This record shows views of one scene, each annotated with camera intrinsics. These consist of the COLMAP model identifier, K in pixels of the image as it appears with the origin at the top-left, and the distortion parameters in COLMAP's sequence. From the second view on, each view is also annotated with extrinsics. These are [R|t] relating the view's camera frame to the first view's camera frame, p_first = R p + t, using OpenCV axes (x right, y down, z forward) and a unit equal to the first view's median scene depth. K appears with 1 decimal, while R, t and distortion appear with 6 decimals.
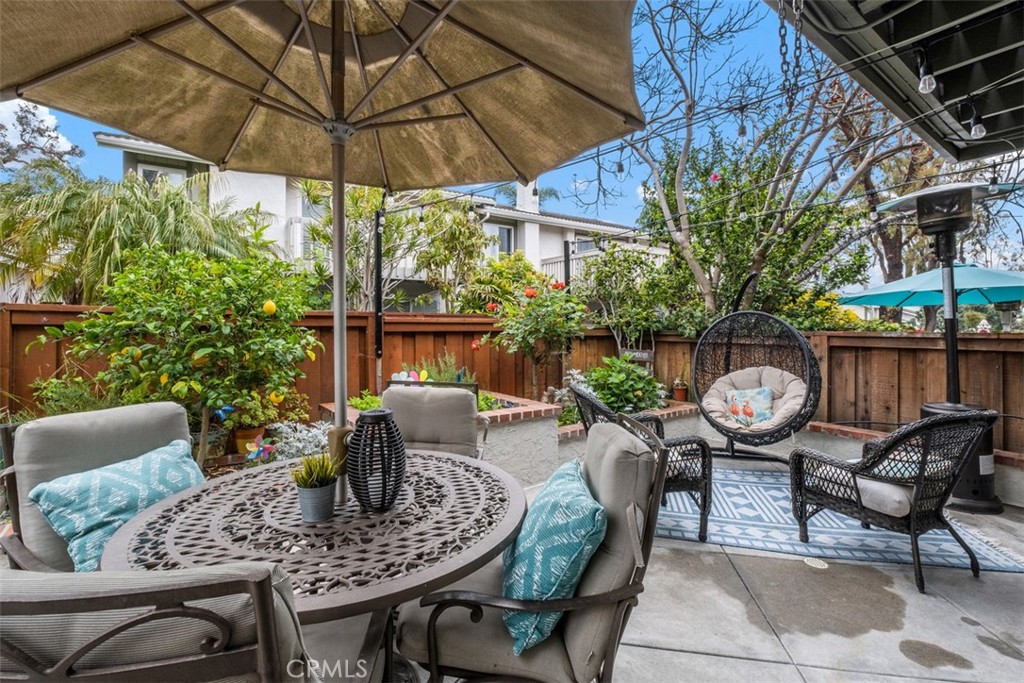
lens RADIAL K [[442.1, 0, 513.3], [0, 442.1, 324.2], [0, 0, 1]] dist [-0.010372, -0.000184]
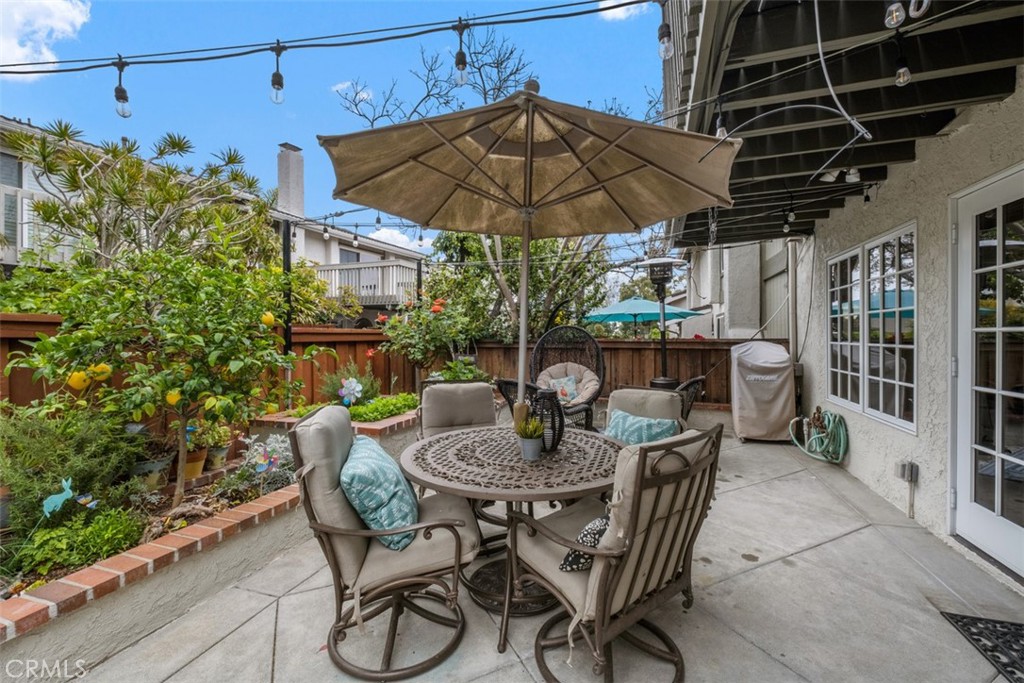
lens RADIAL K [[419.0, 0, 513.8], [0, 419.0, 329.5], [0, 0, 1]] dist [-0.002918, -0.000196]
pose [[0.823838, 0.003782, 0.566813, -0.500458], [-0.000257, 0.999980, -0.006298, -0.008347], [-0.566826, 0.005043, 0.823822, -0.083659]]
